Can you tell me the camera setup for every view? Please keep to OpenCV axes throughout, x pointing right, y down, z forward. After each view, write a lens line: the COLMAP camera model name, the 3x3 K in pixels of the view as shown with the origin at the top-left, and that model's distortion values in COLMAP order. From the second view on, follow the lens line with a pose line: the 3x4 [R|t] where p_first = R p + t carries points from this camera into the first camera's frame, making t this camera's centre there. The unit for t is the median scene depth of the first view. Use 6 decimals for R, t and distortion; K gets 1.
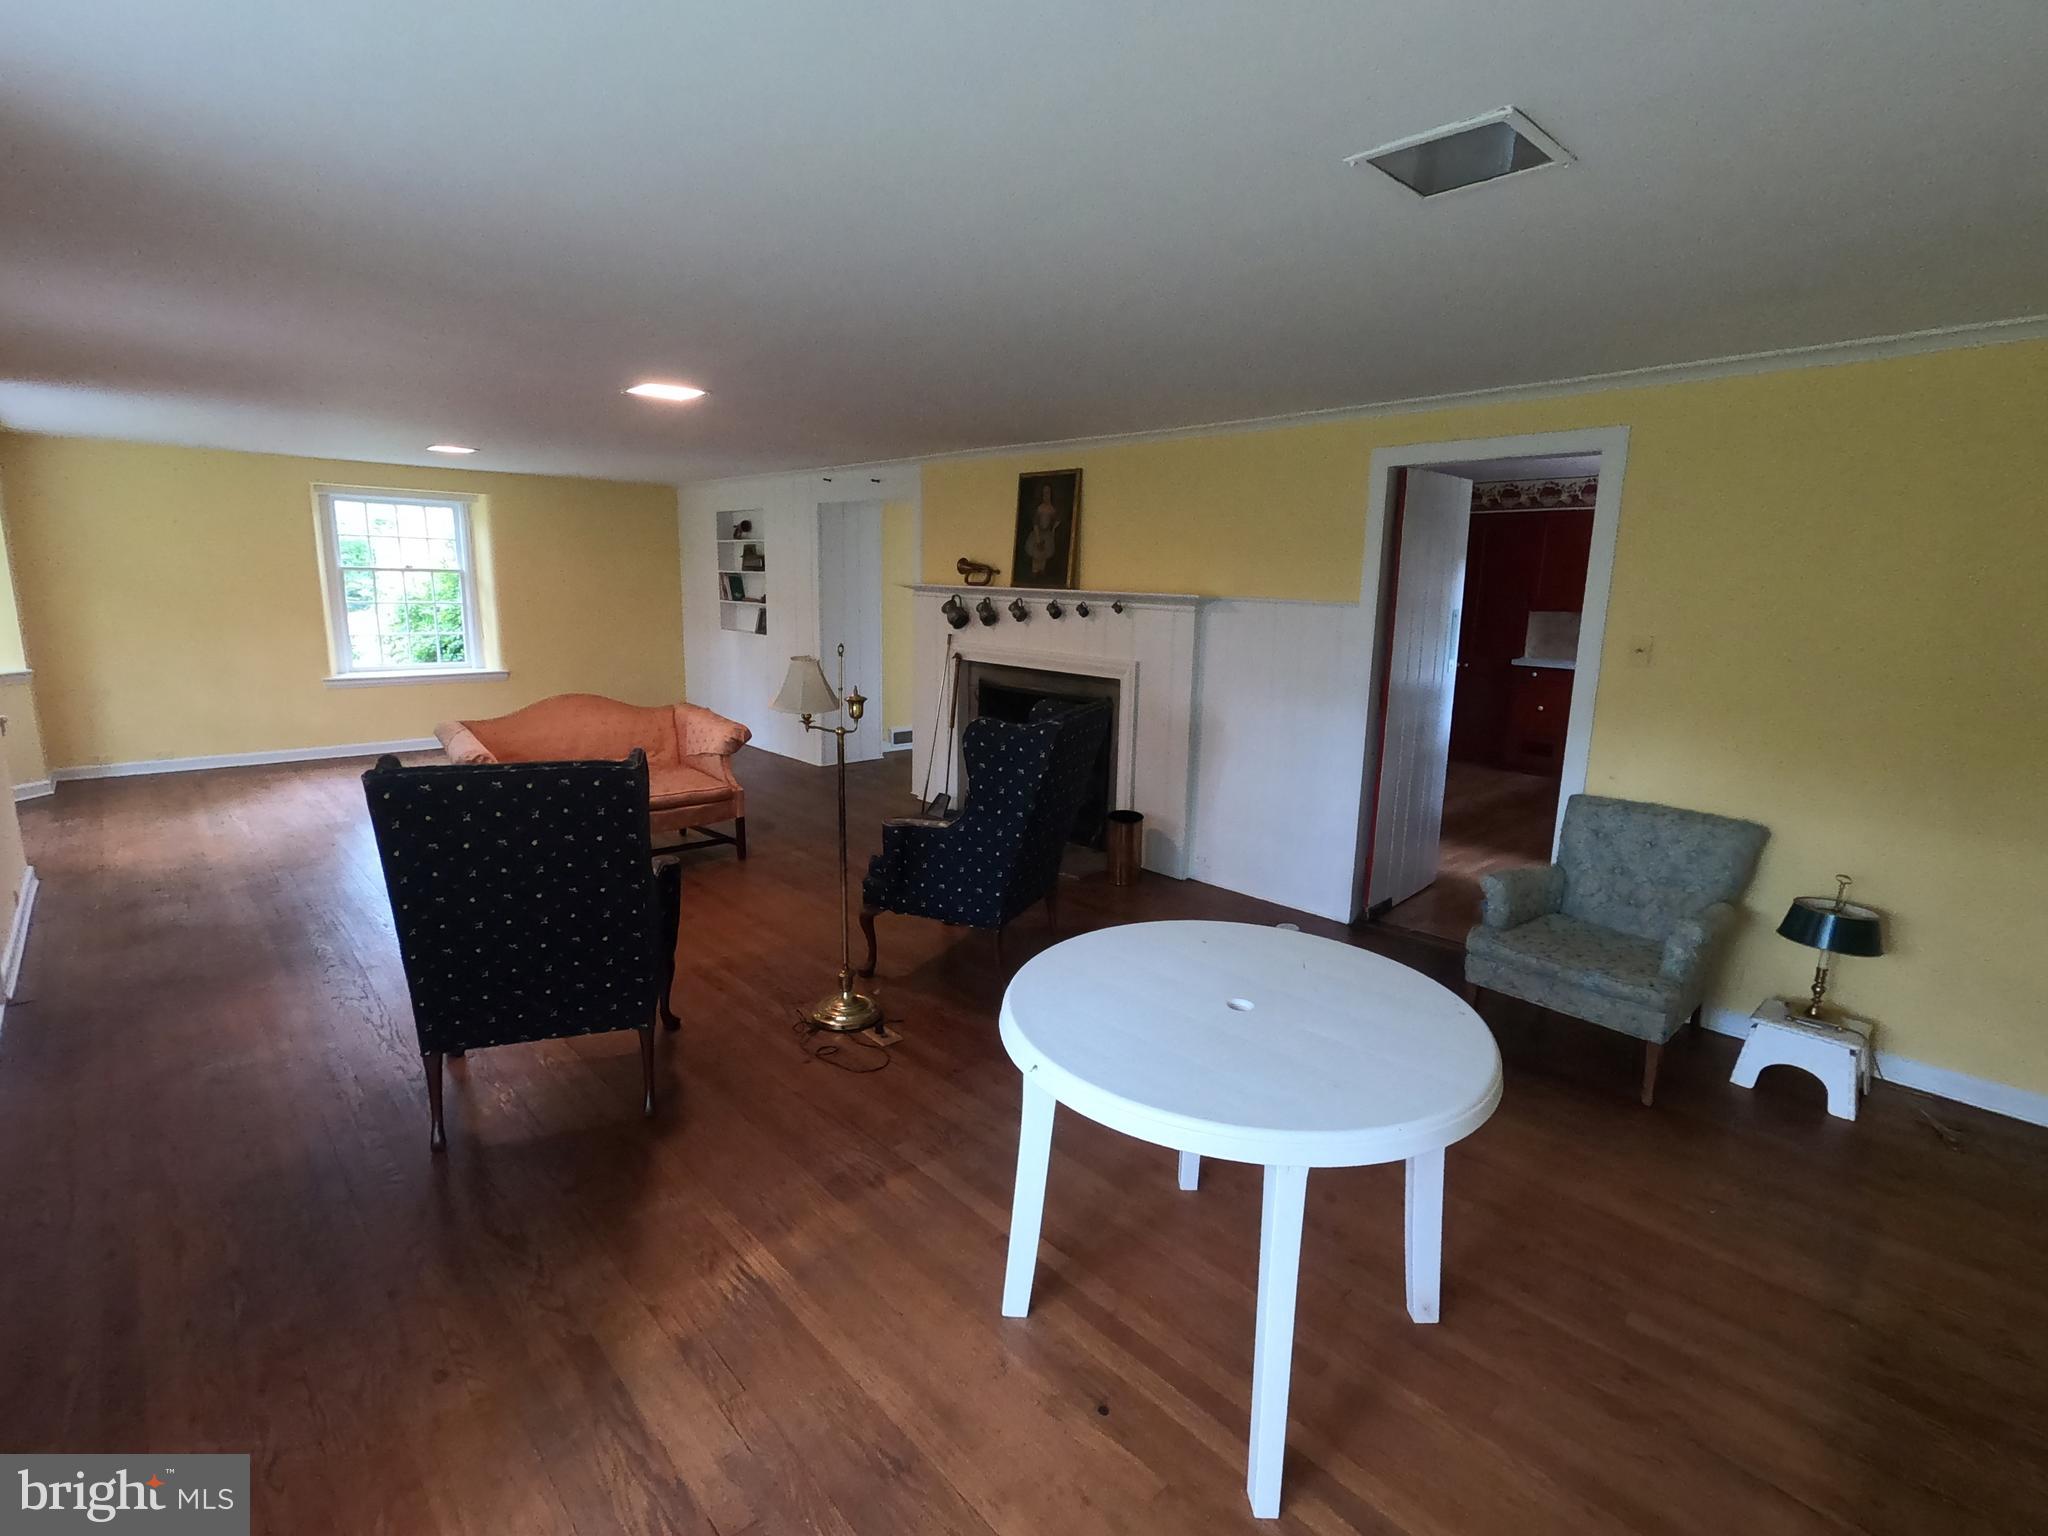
lens RADIAL K [[990.5, 0, 1023.9], [0, 990.5, 760.2], [0, 0, 1]] dist [0.013946, -0.002630]
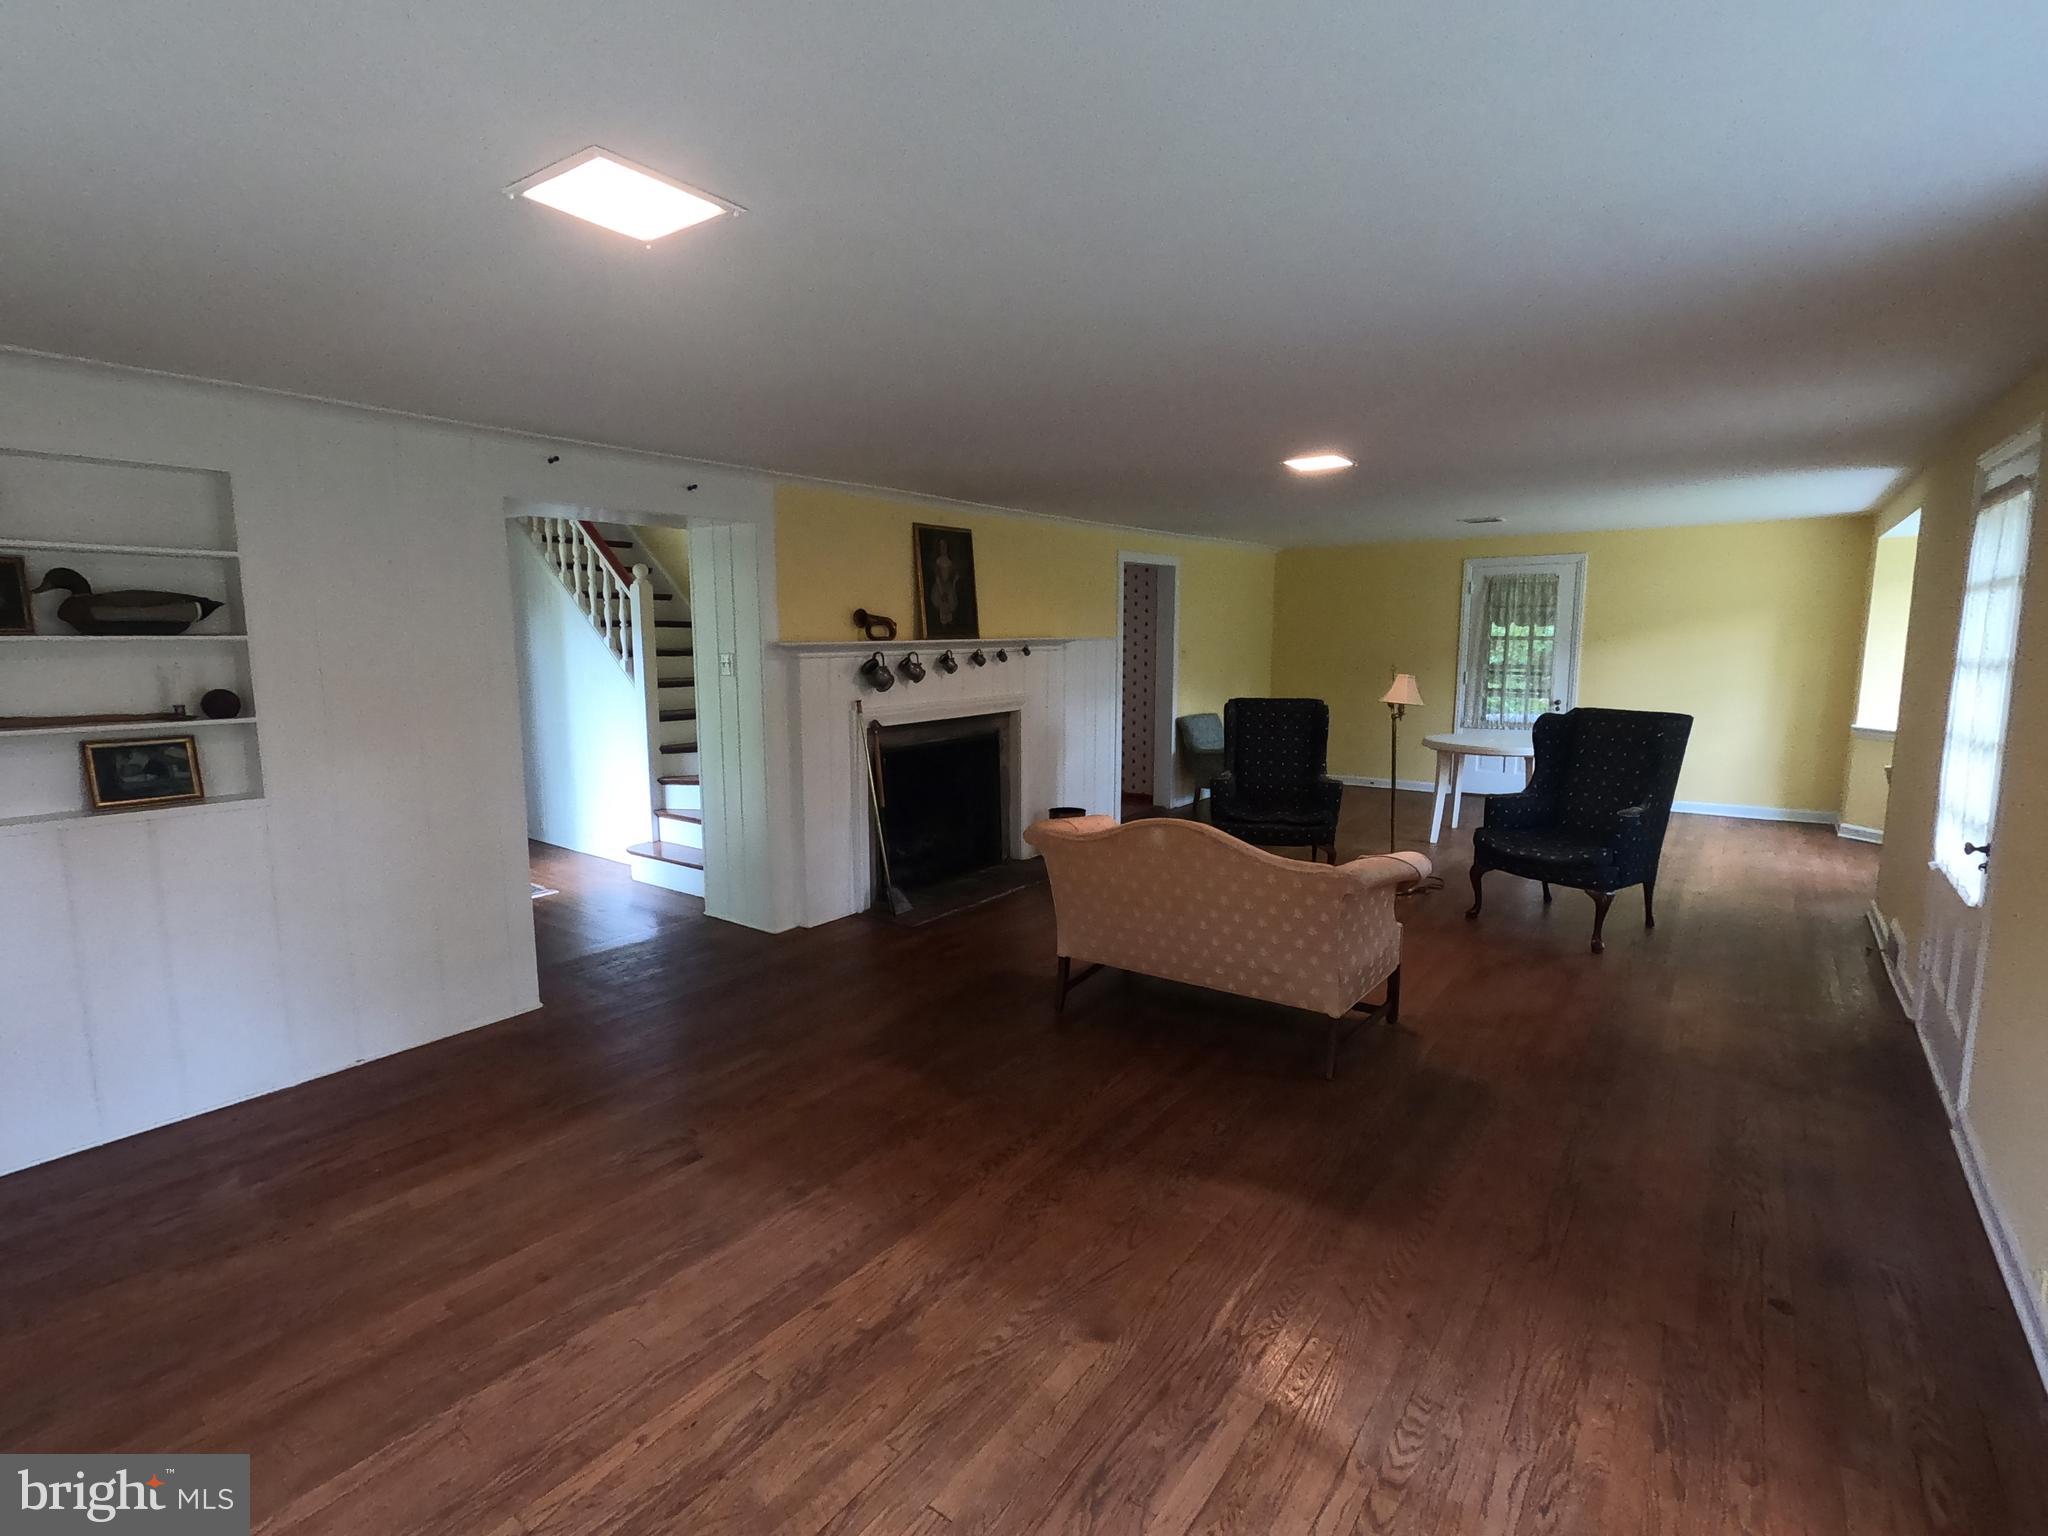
lens RADIAL K [[990.5, 0, 1023.5], [0, 990.5, 769.7], [0, 0, 1]] dist [0.013946, -0.002630]
pose [[-0.194397, -0.160809, 0.967652, -1.000331], [0.180751, 0.963707, 0.196466, -0.229807], [-0.964126, 0.213096, -0.158275, 1.112088]]
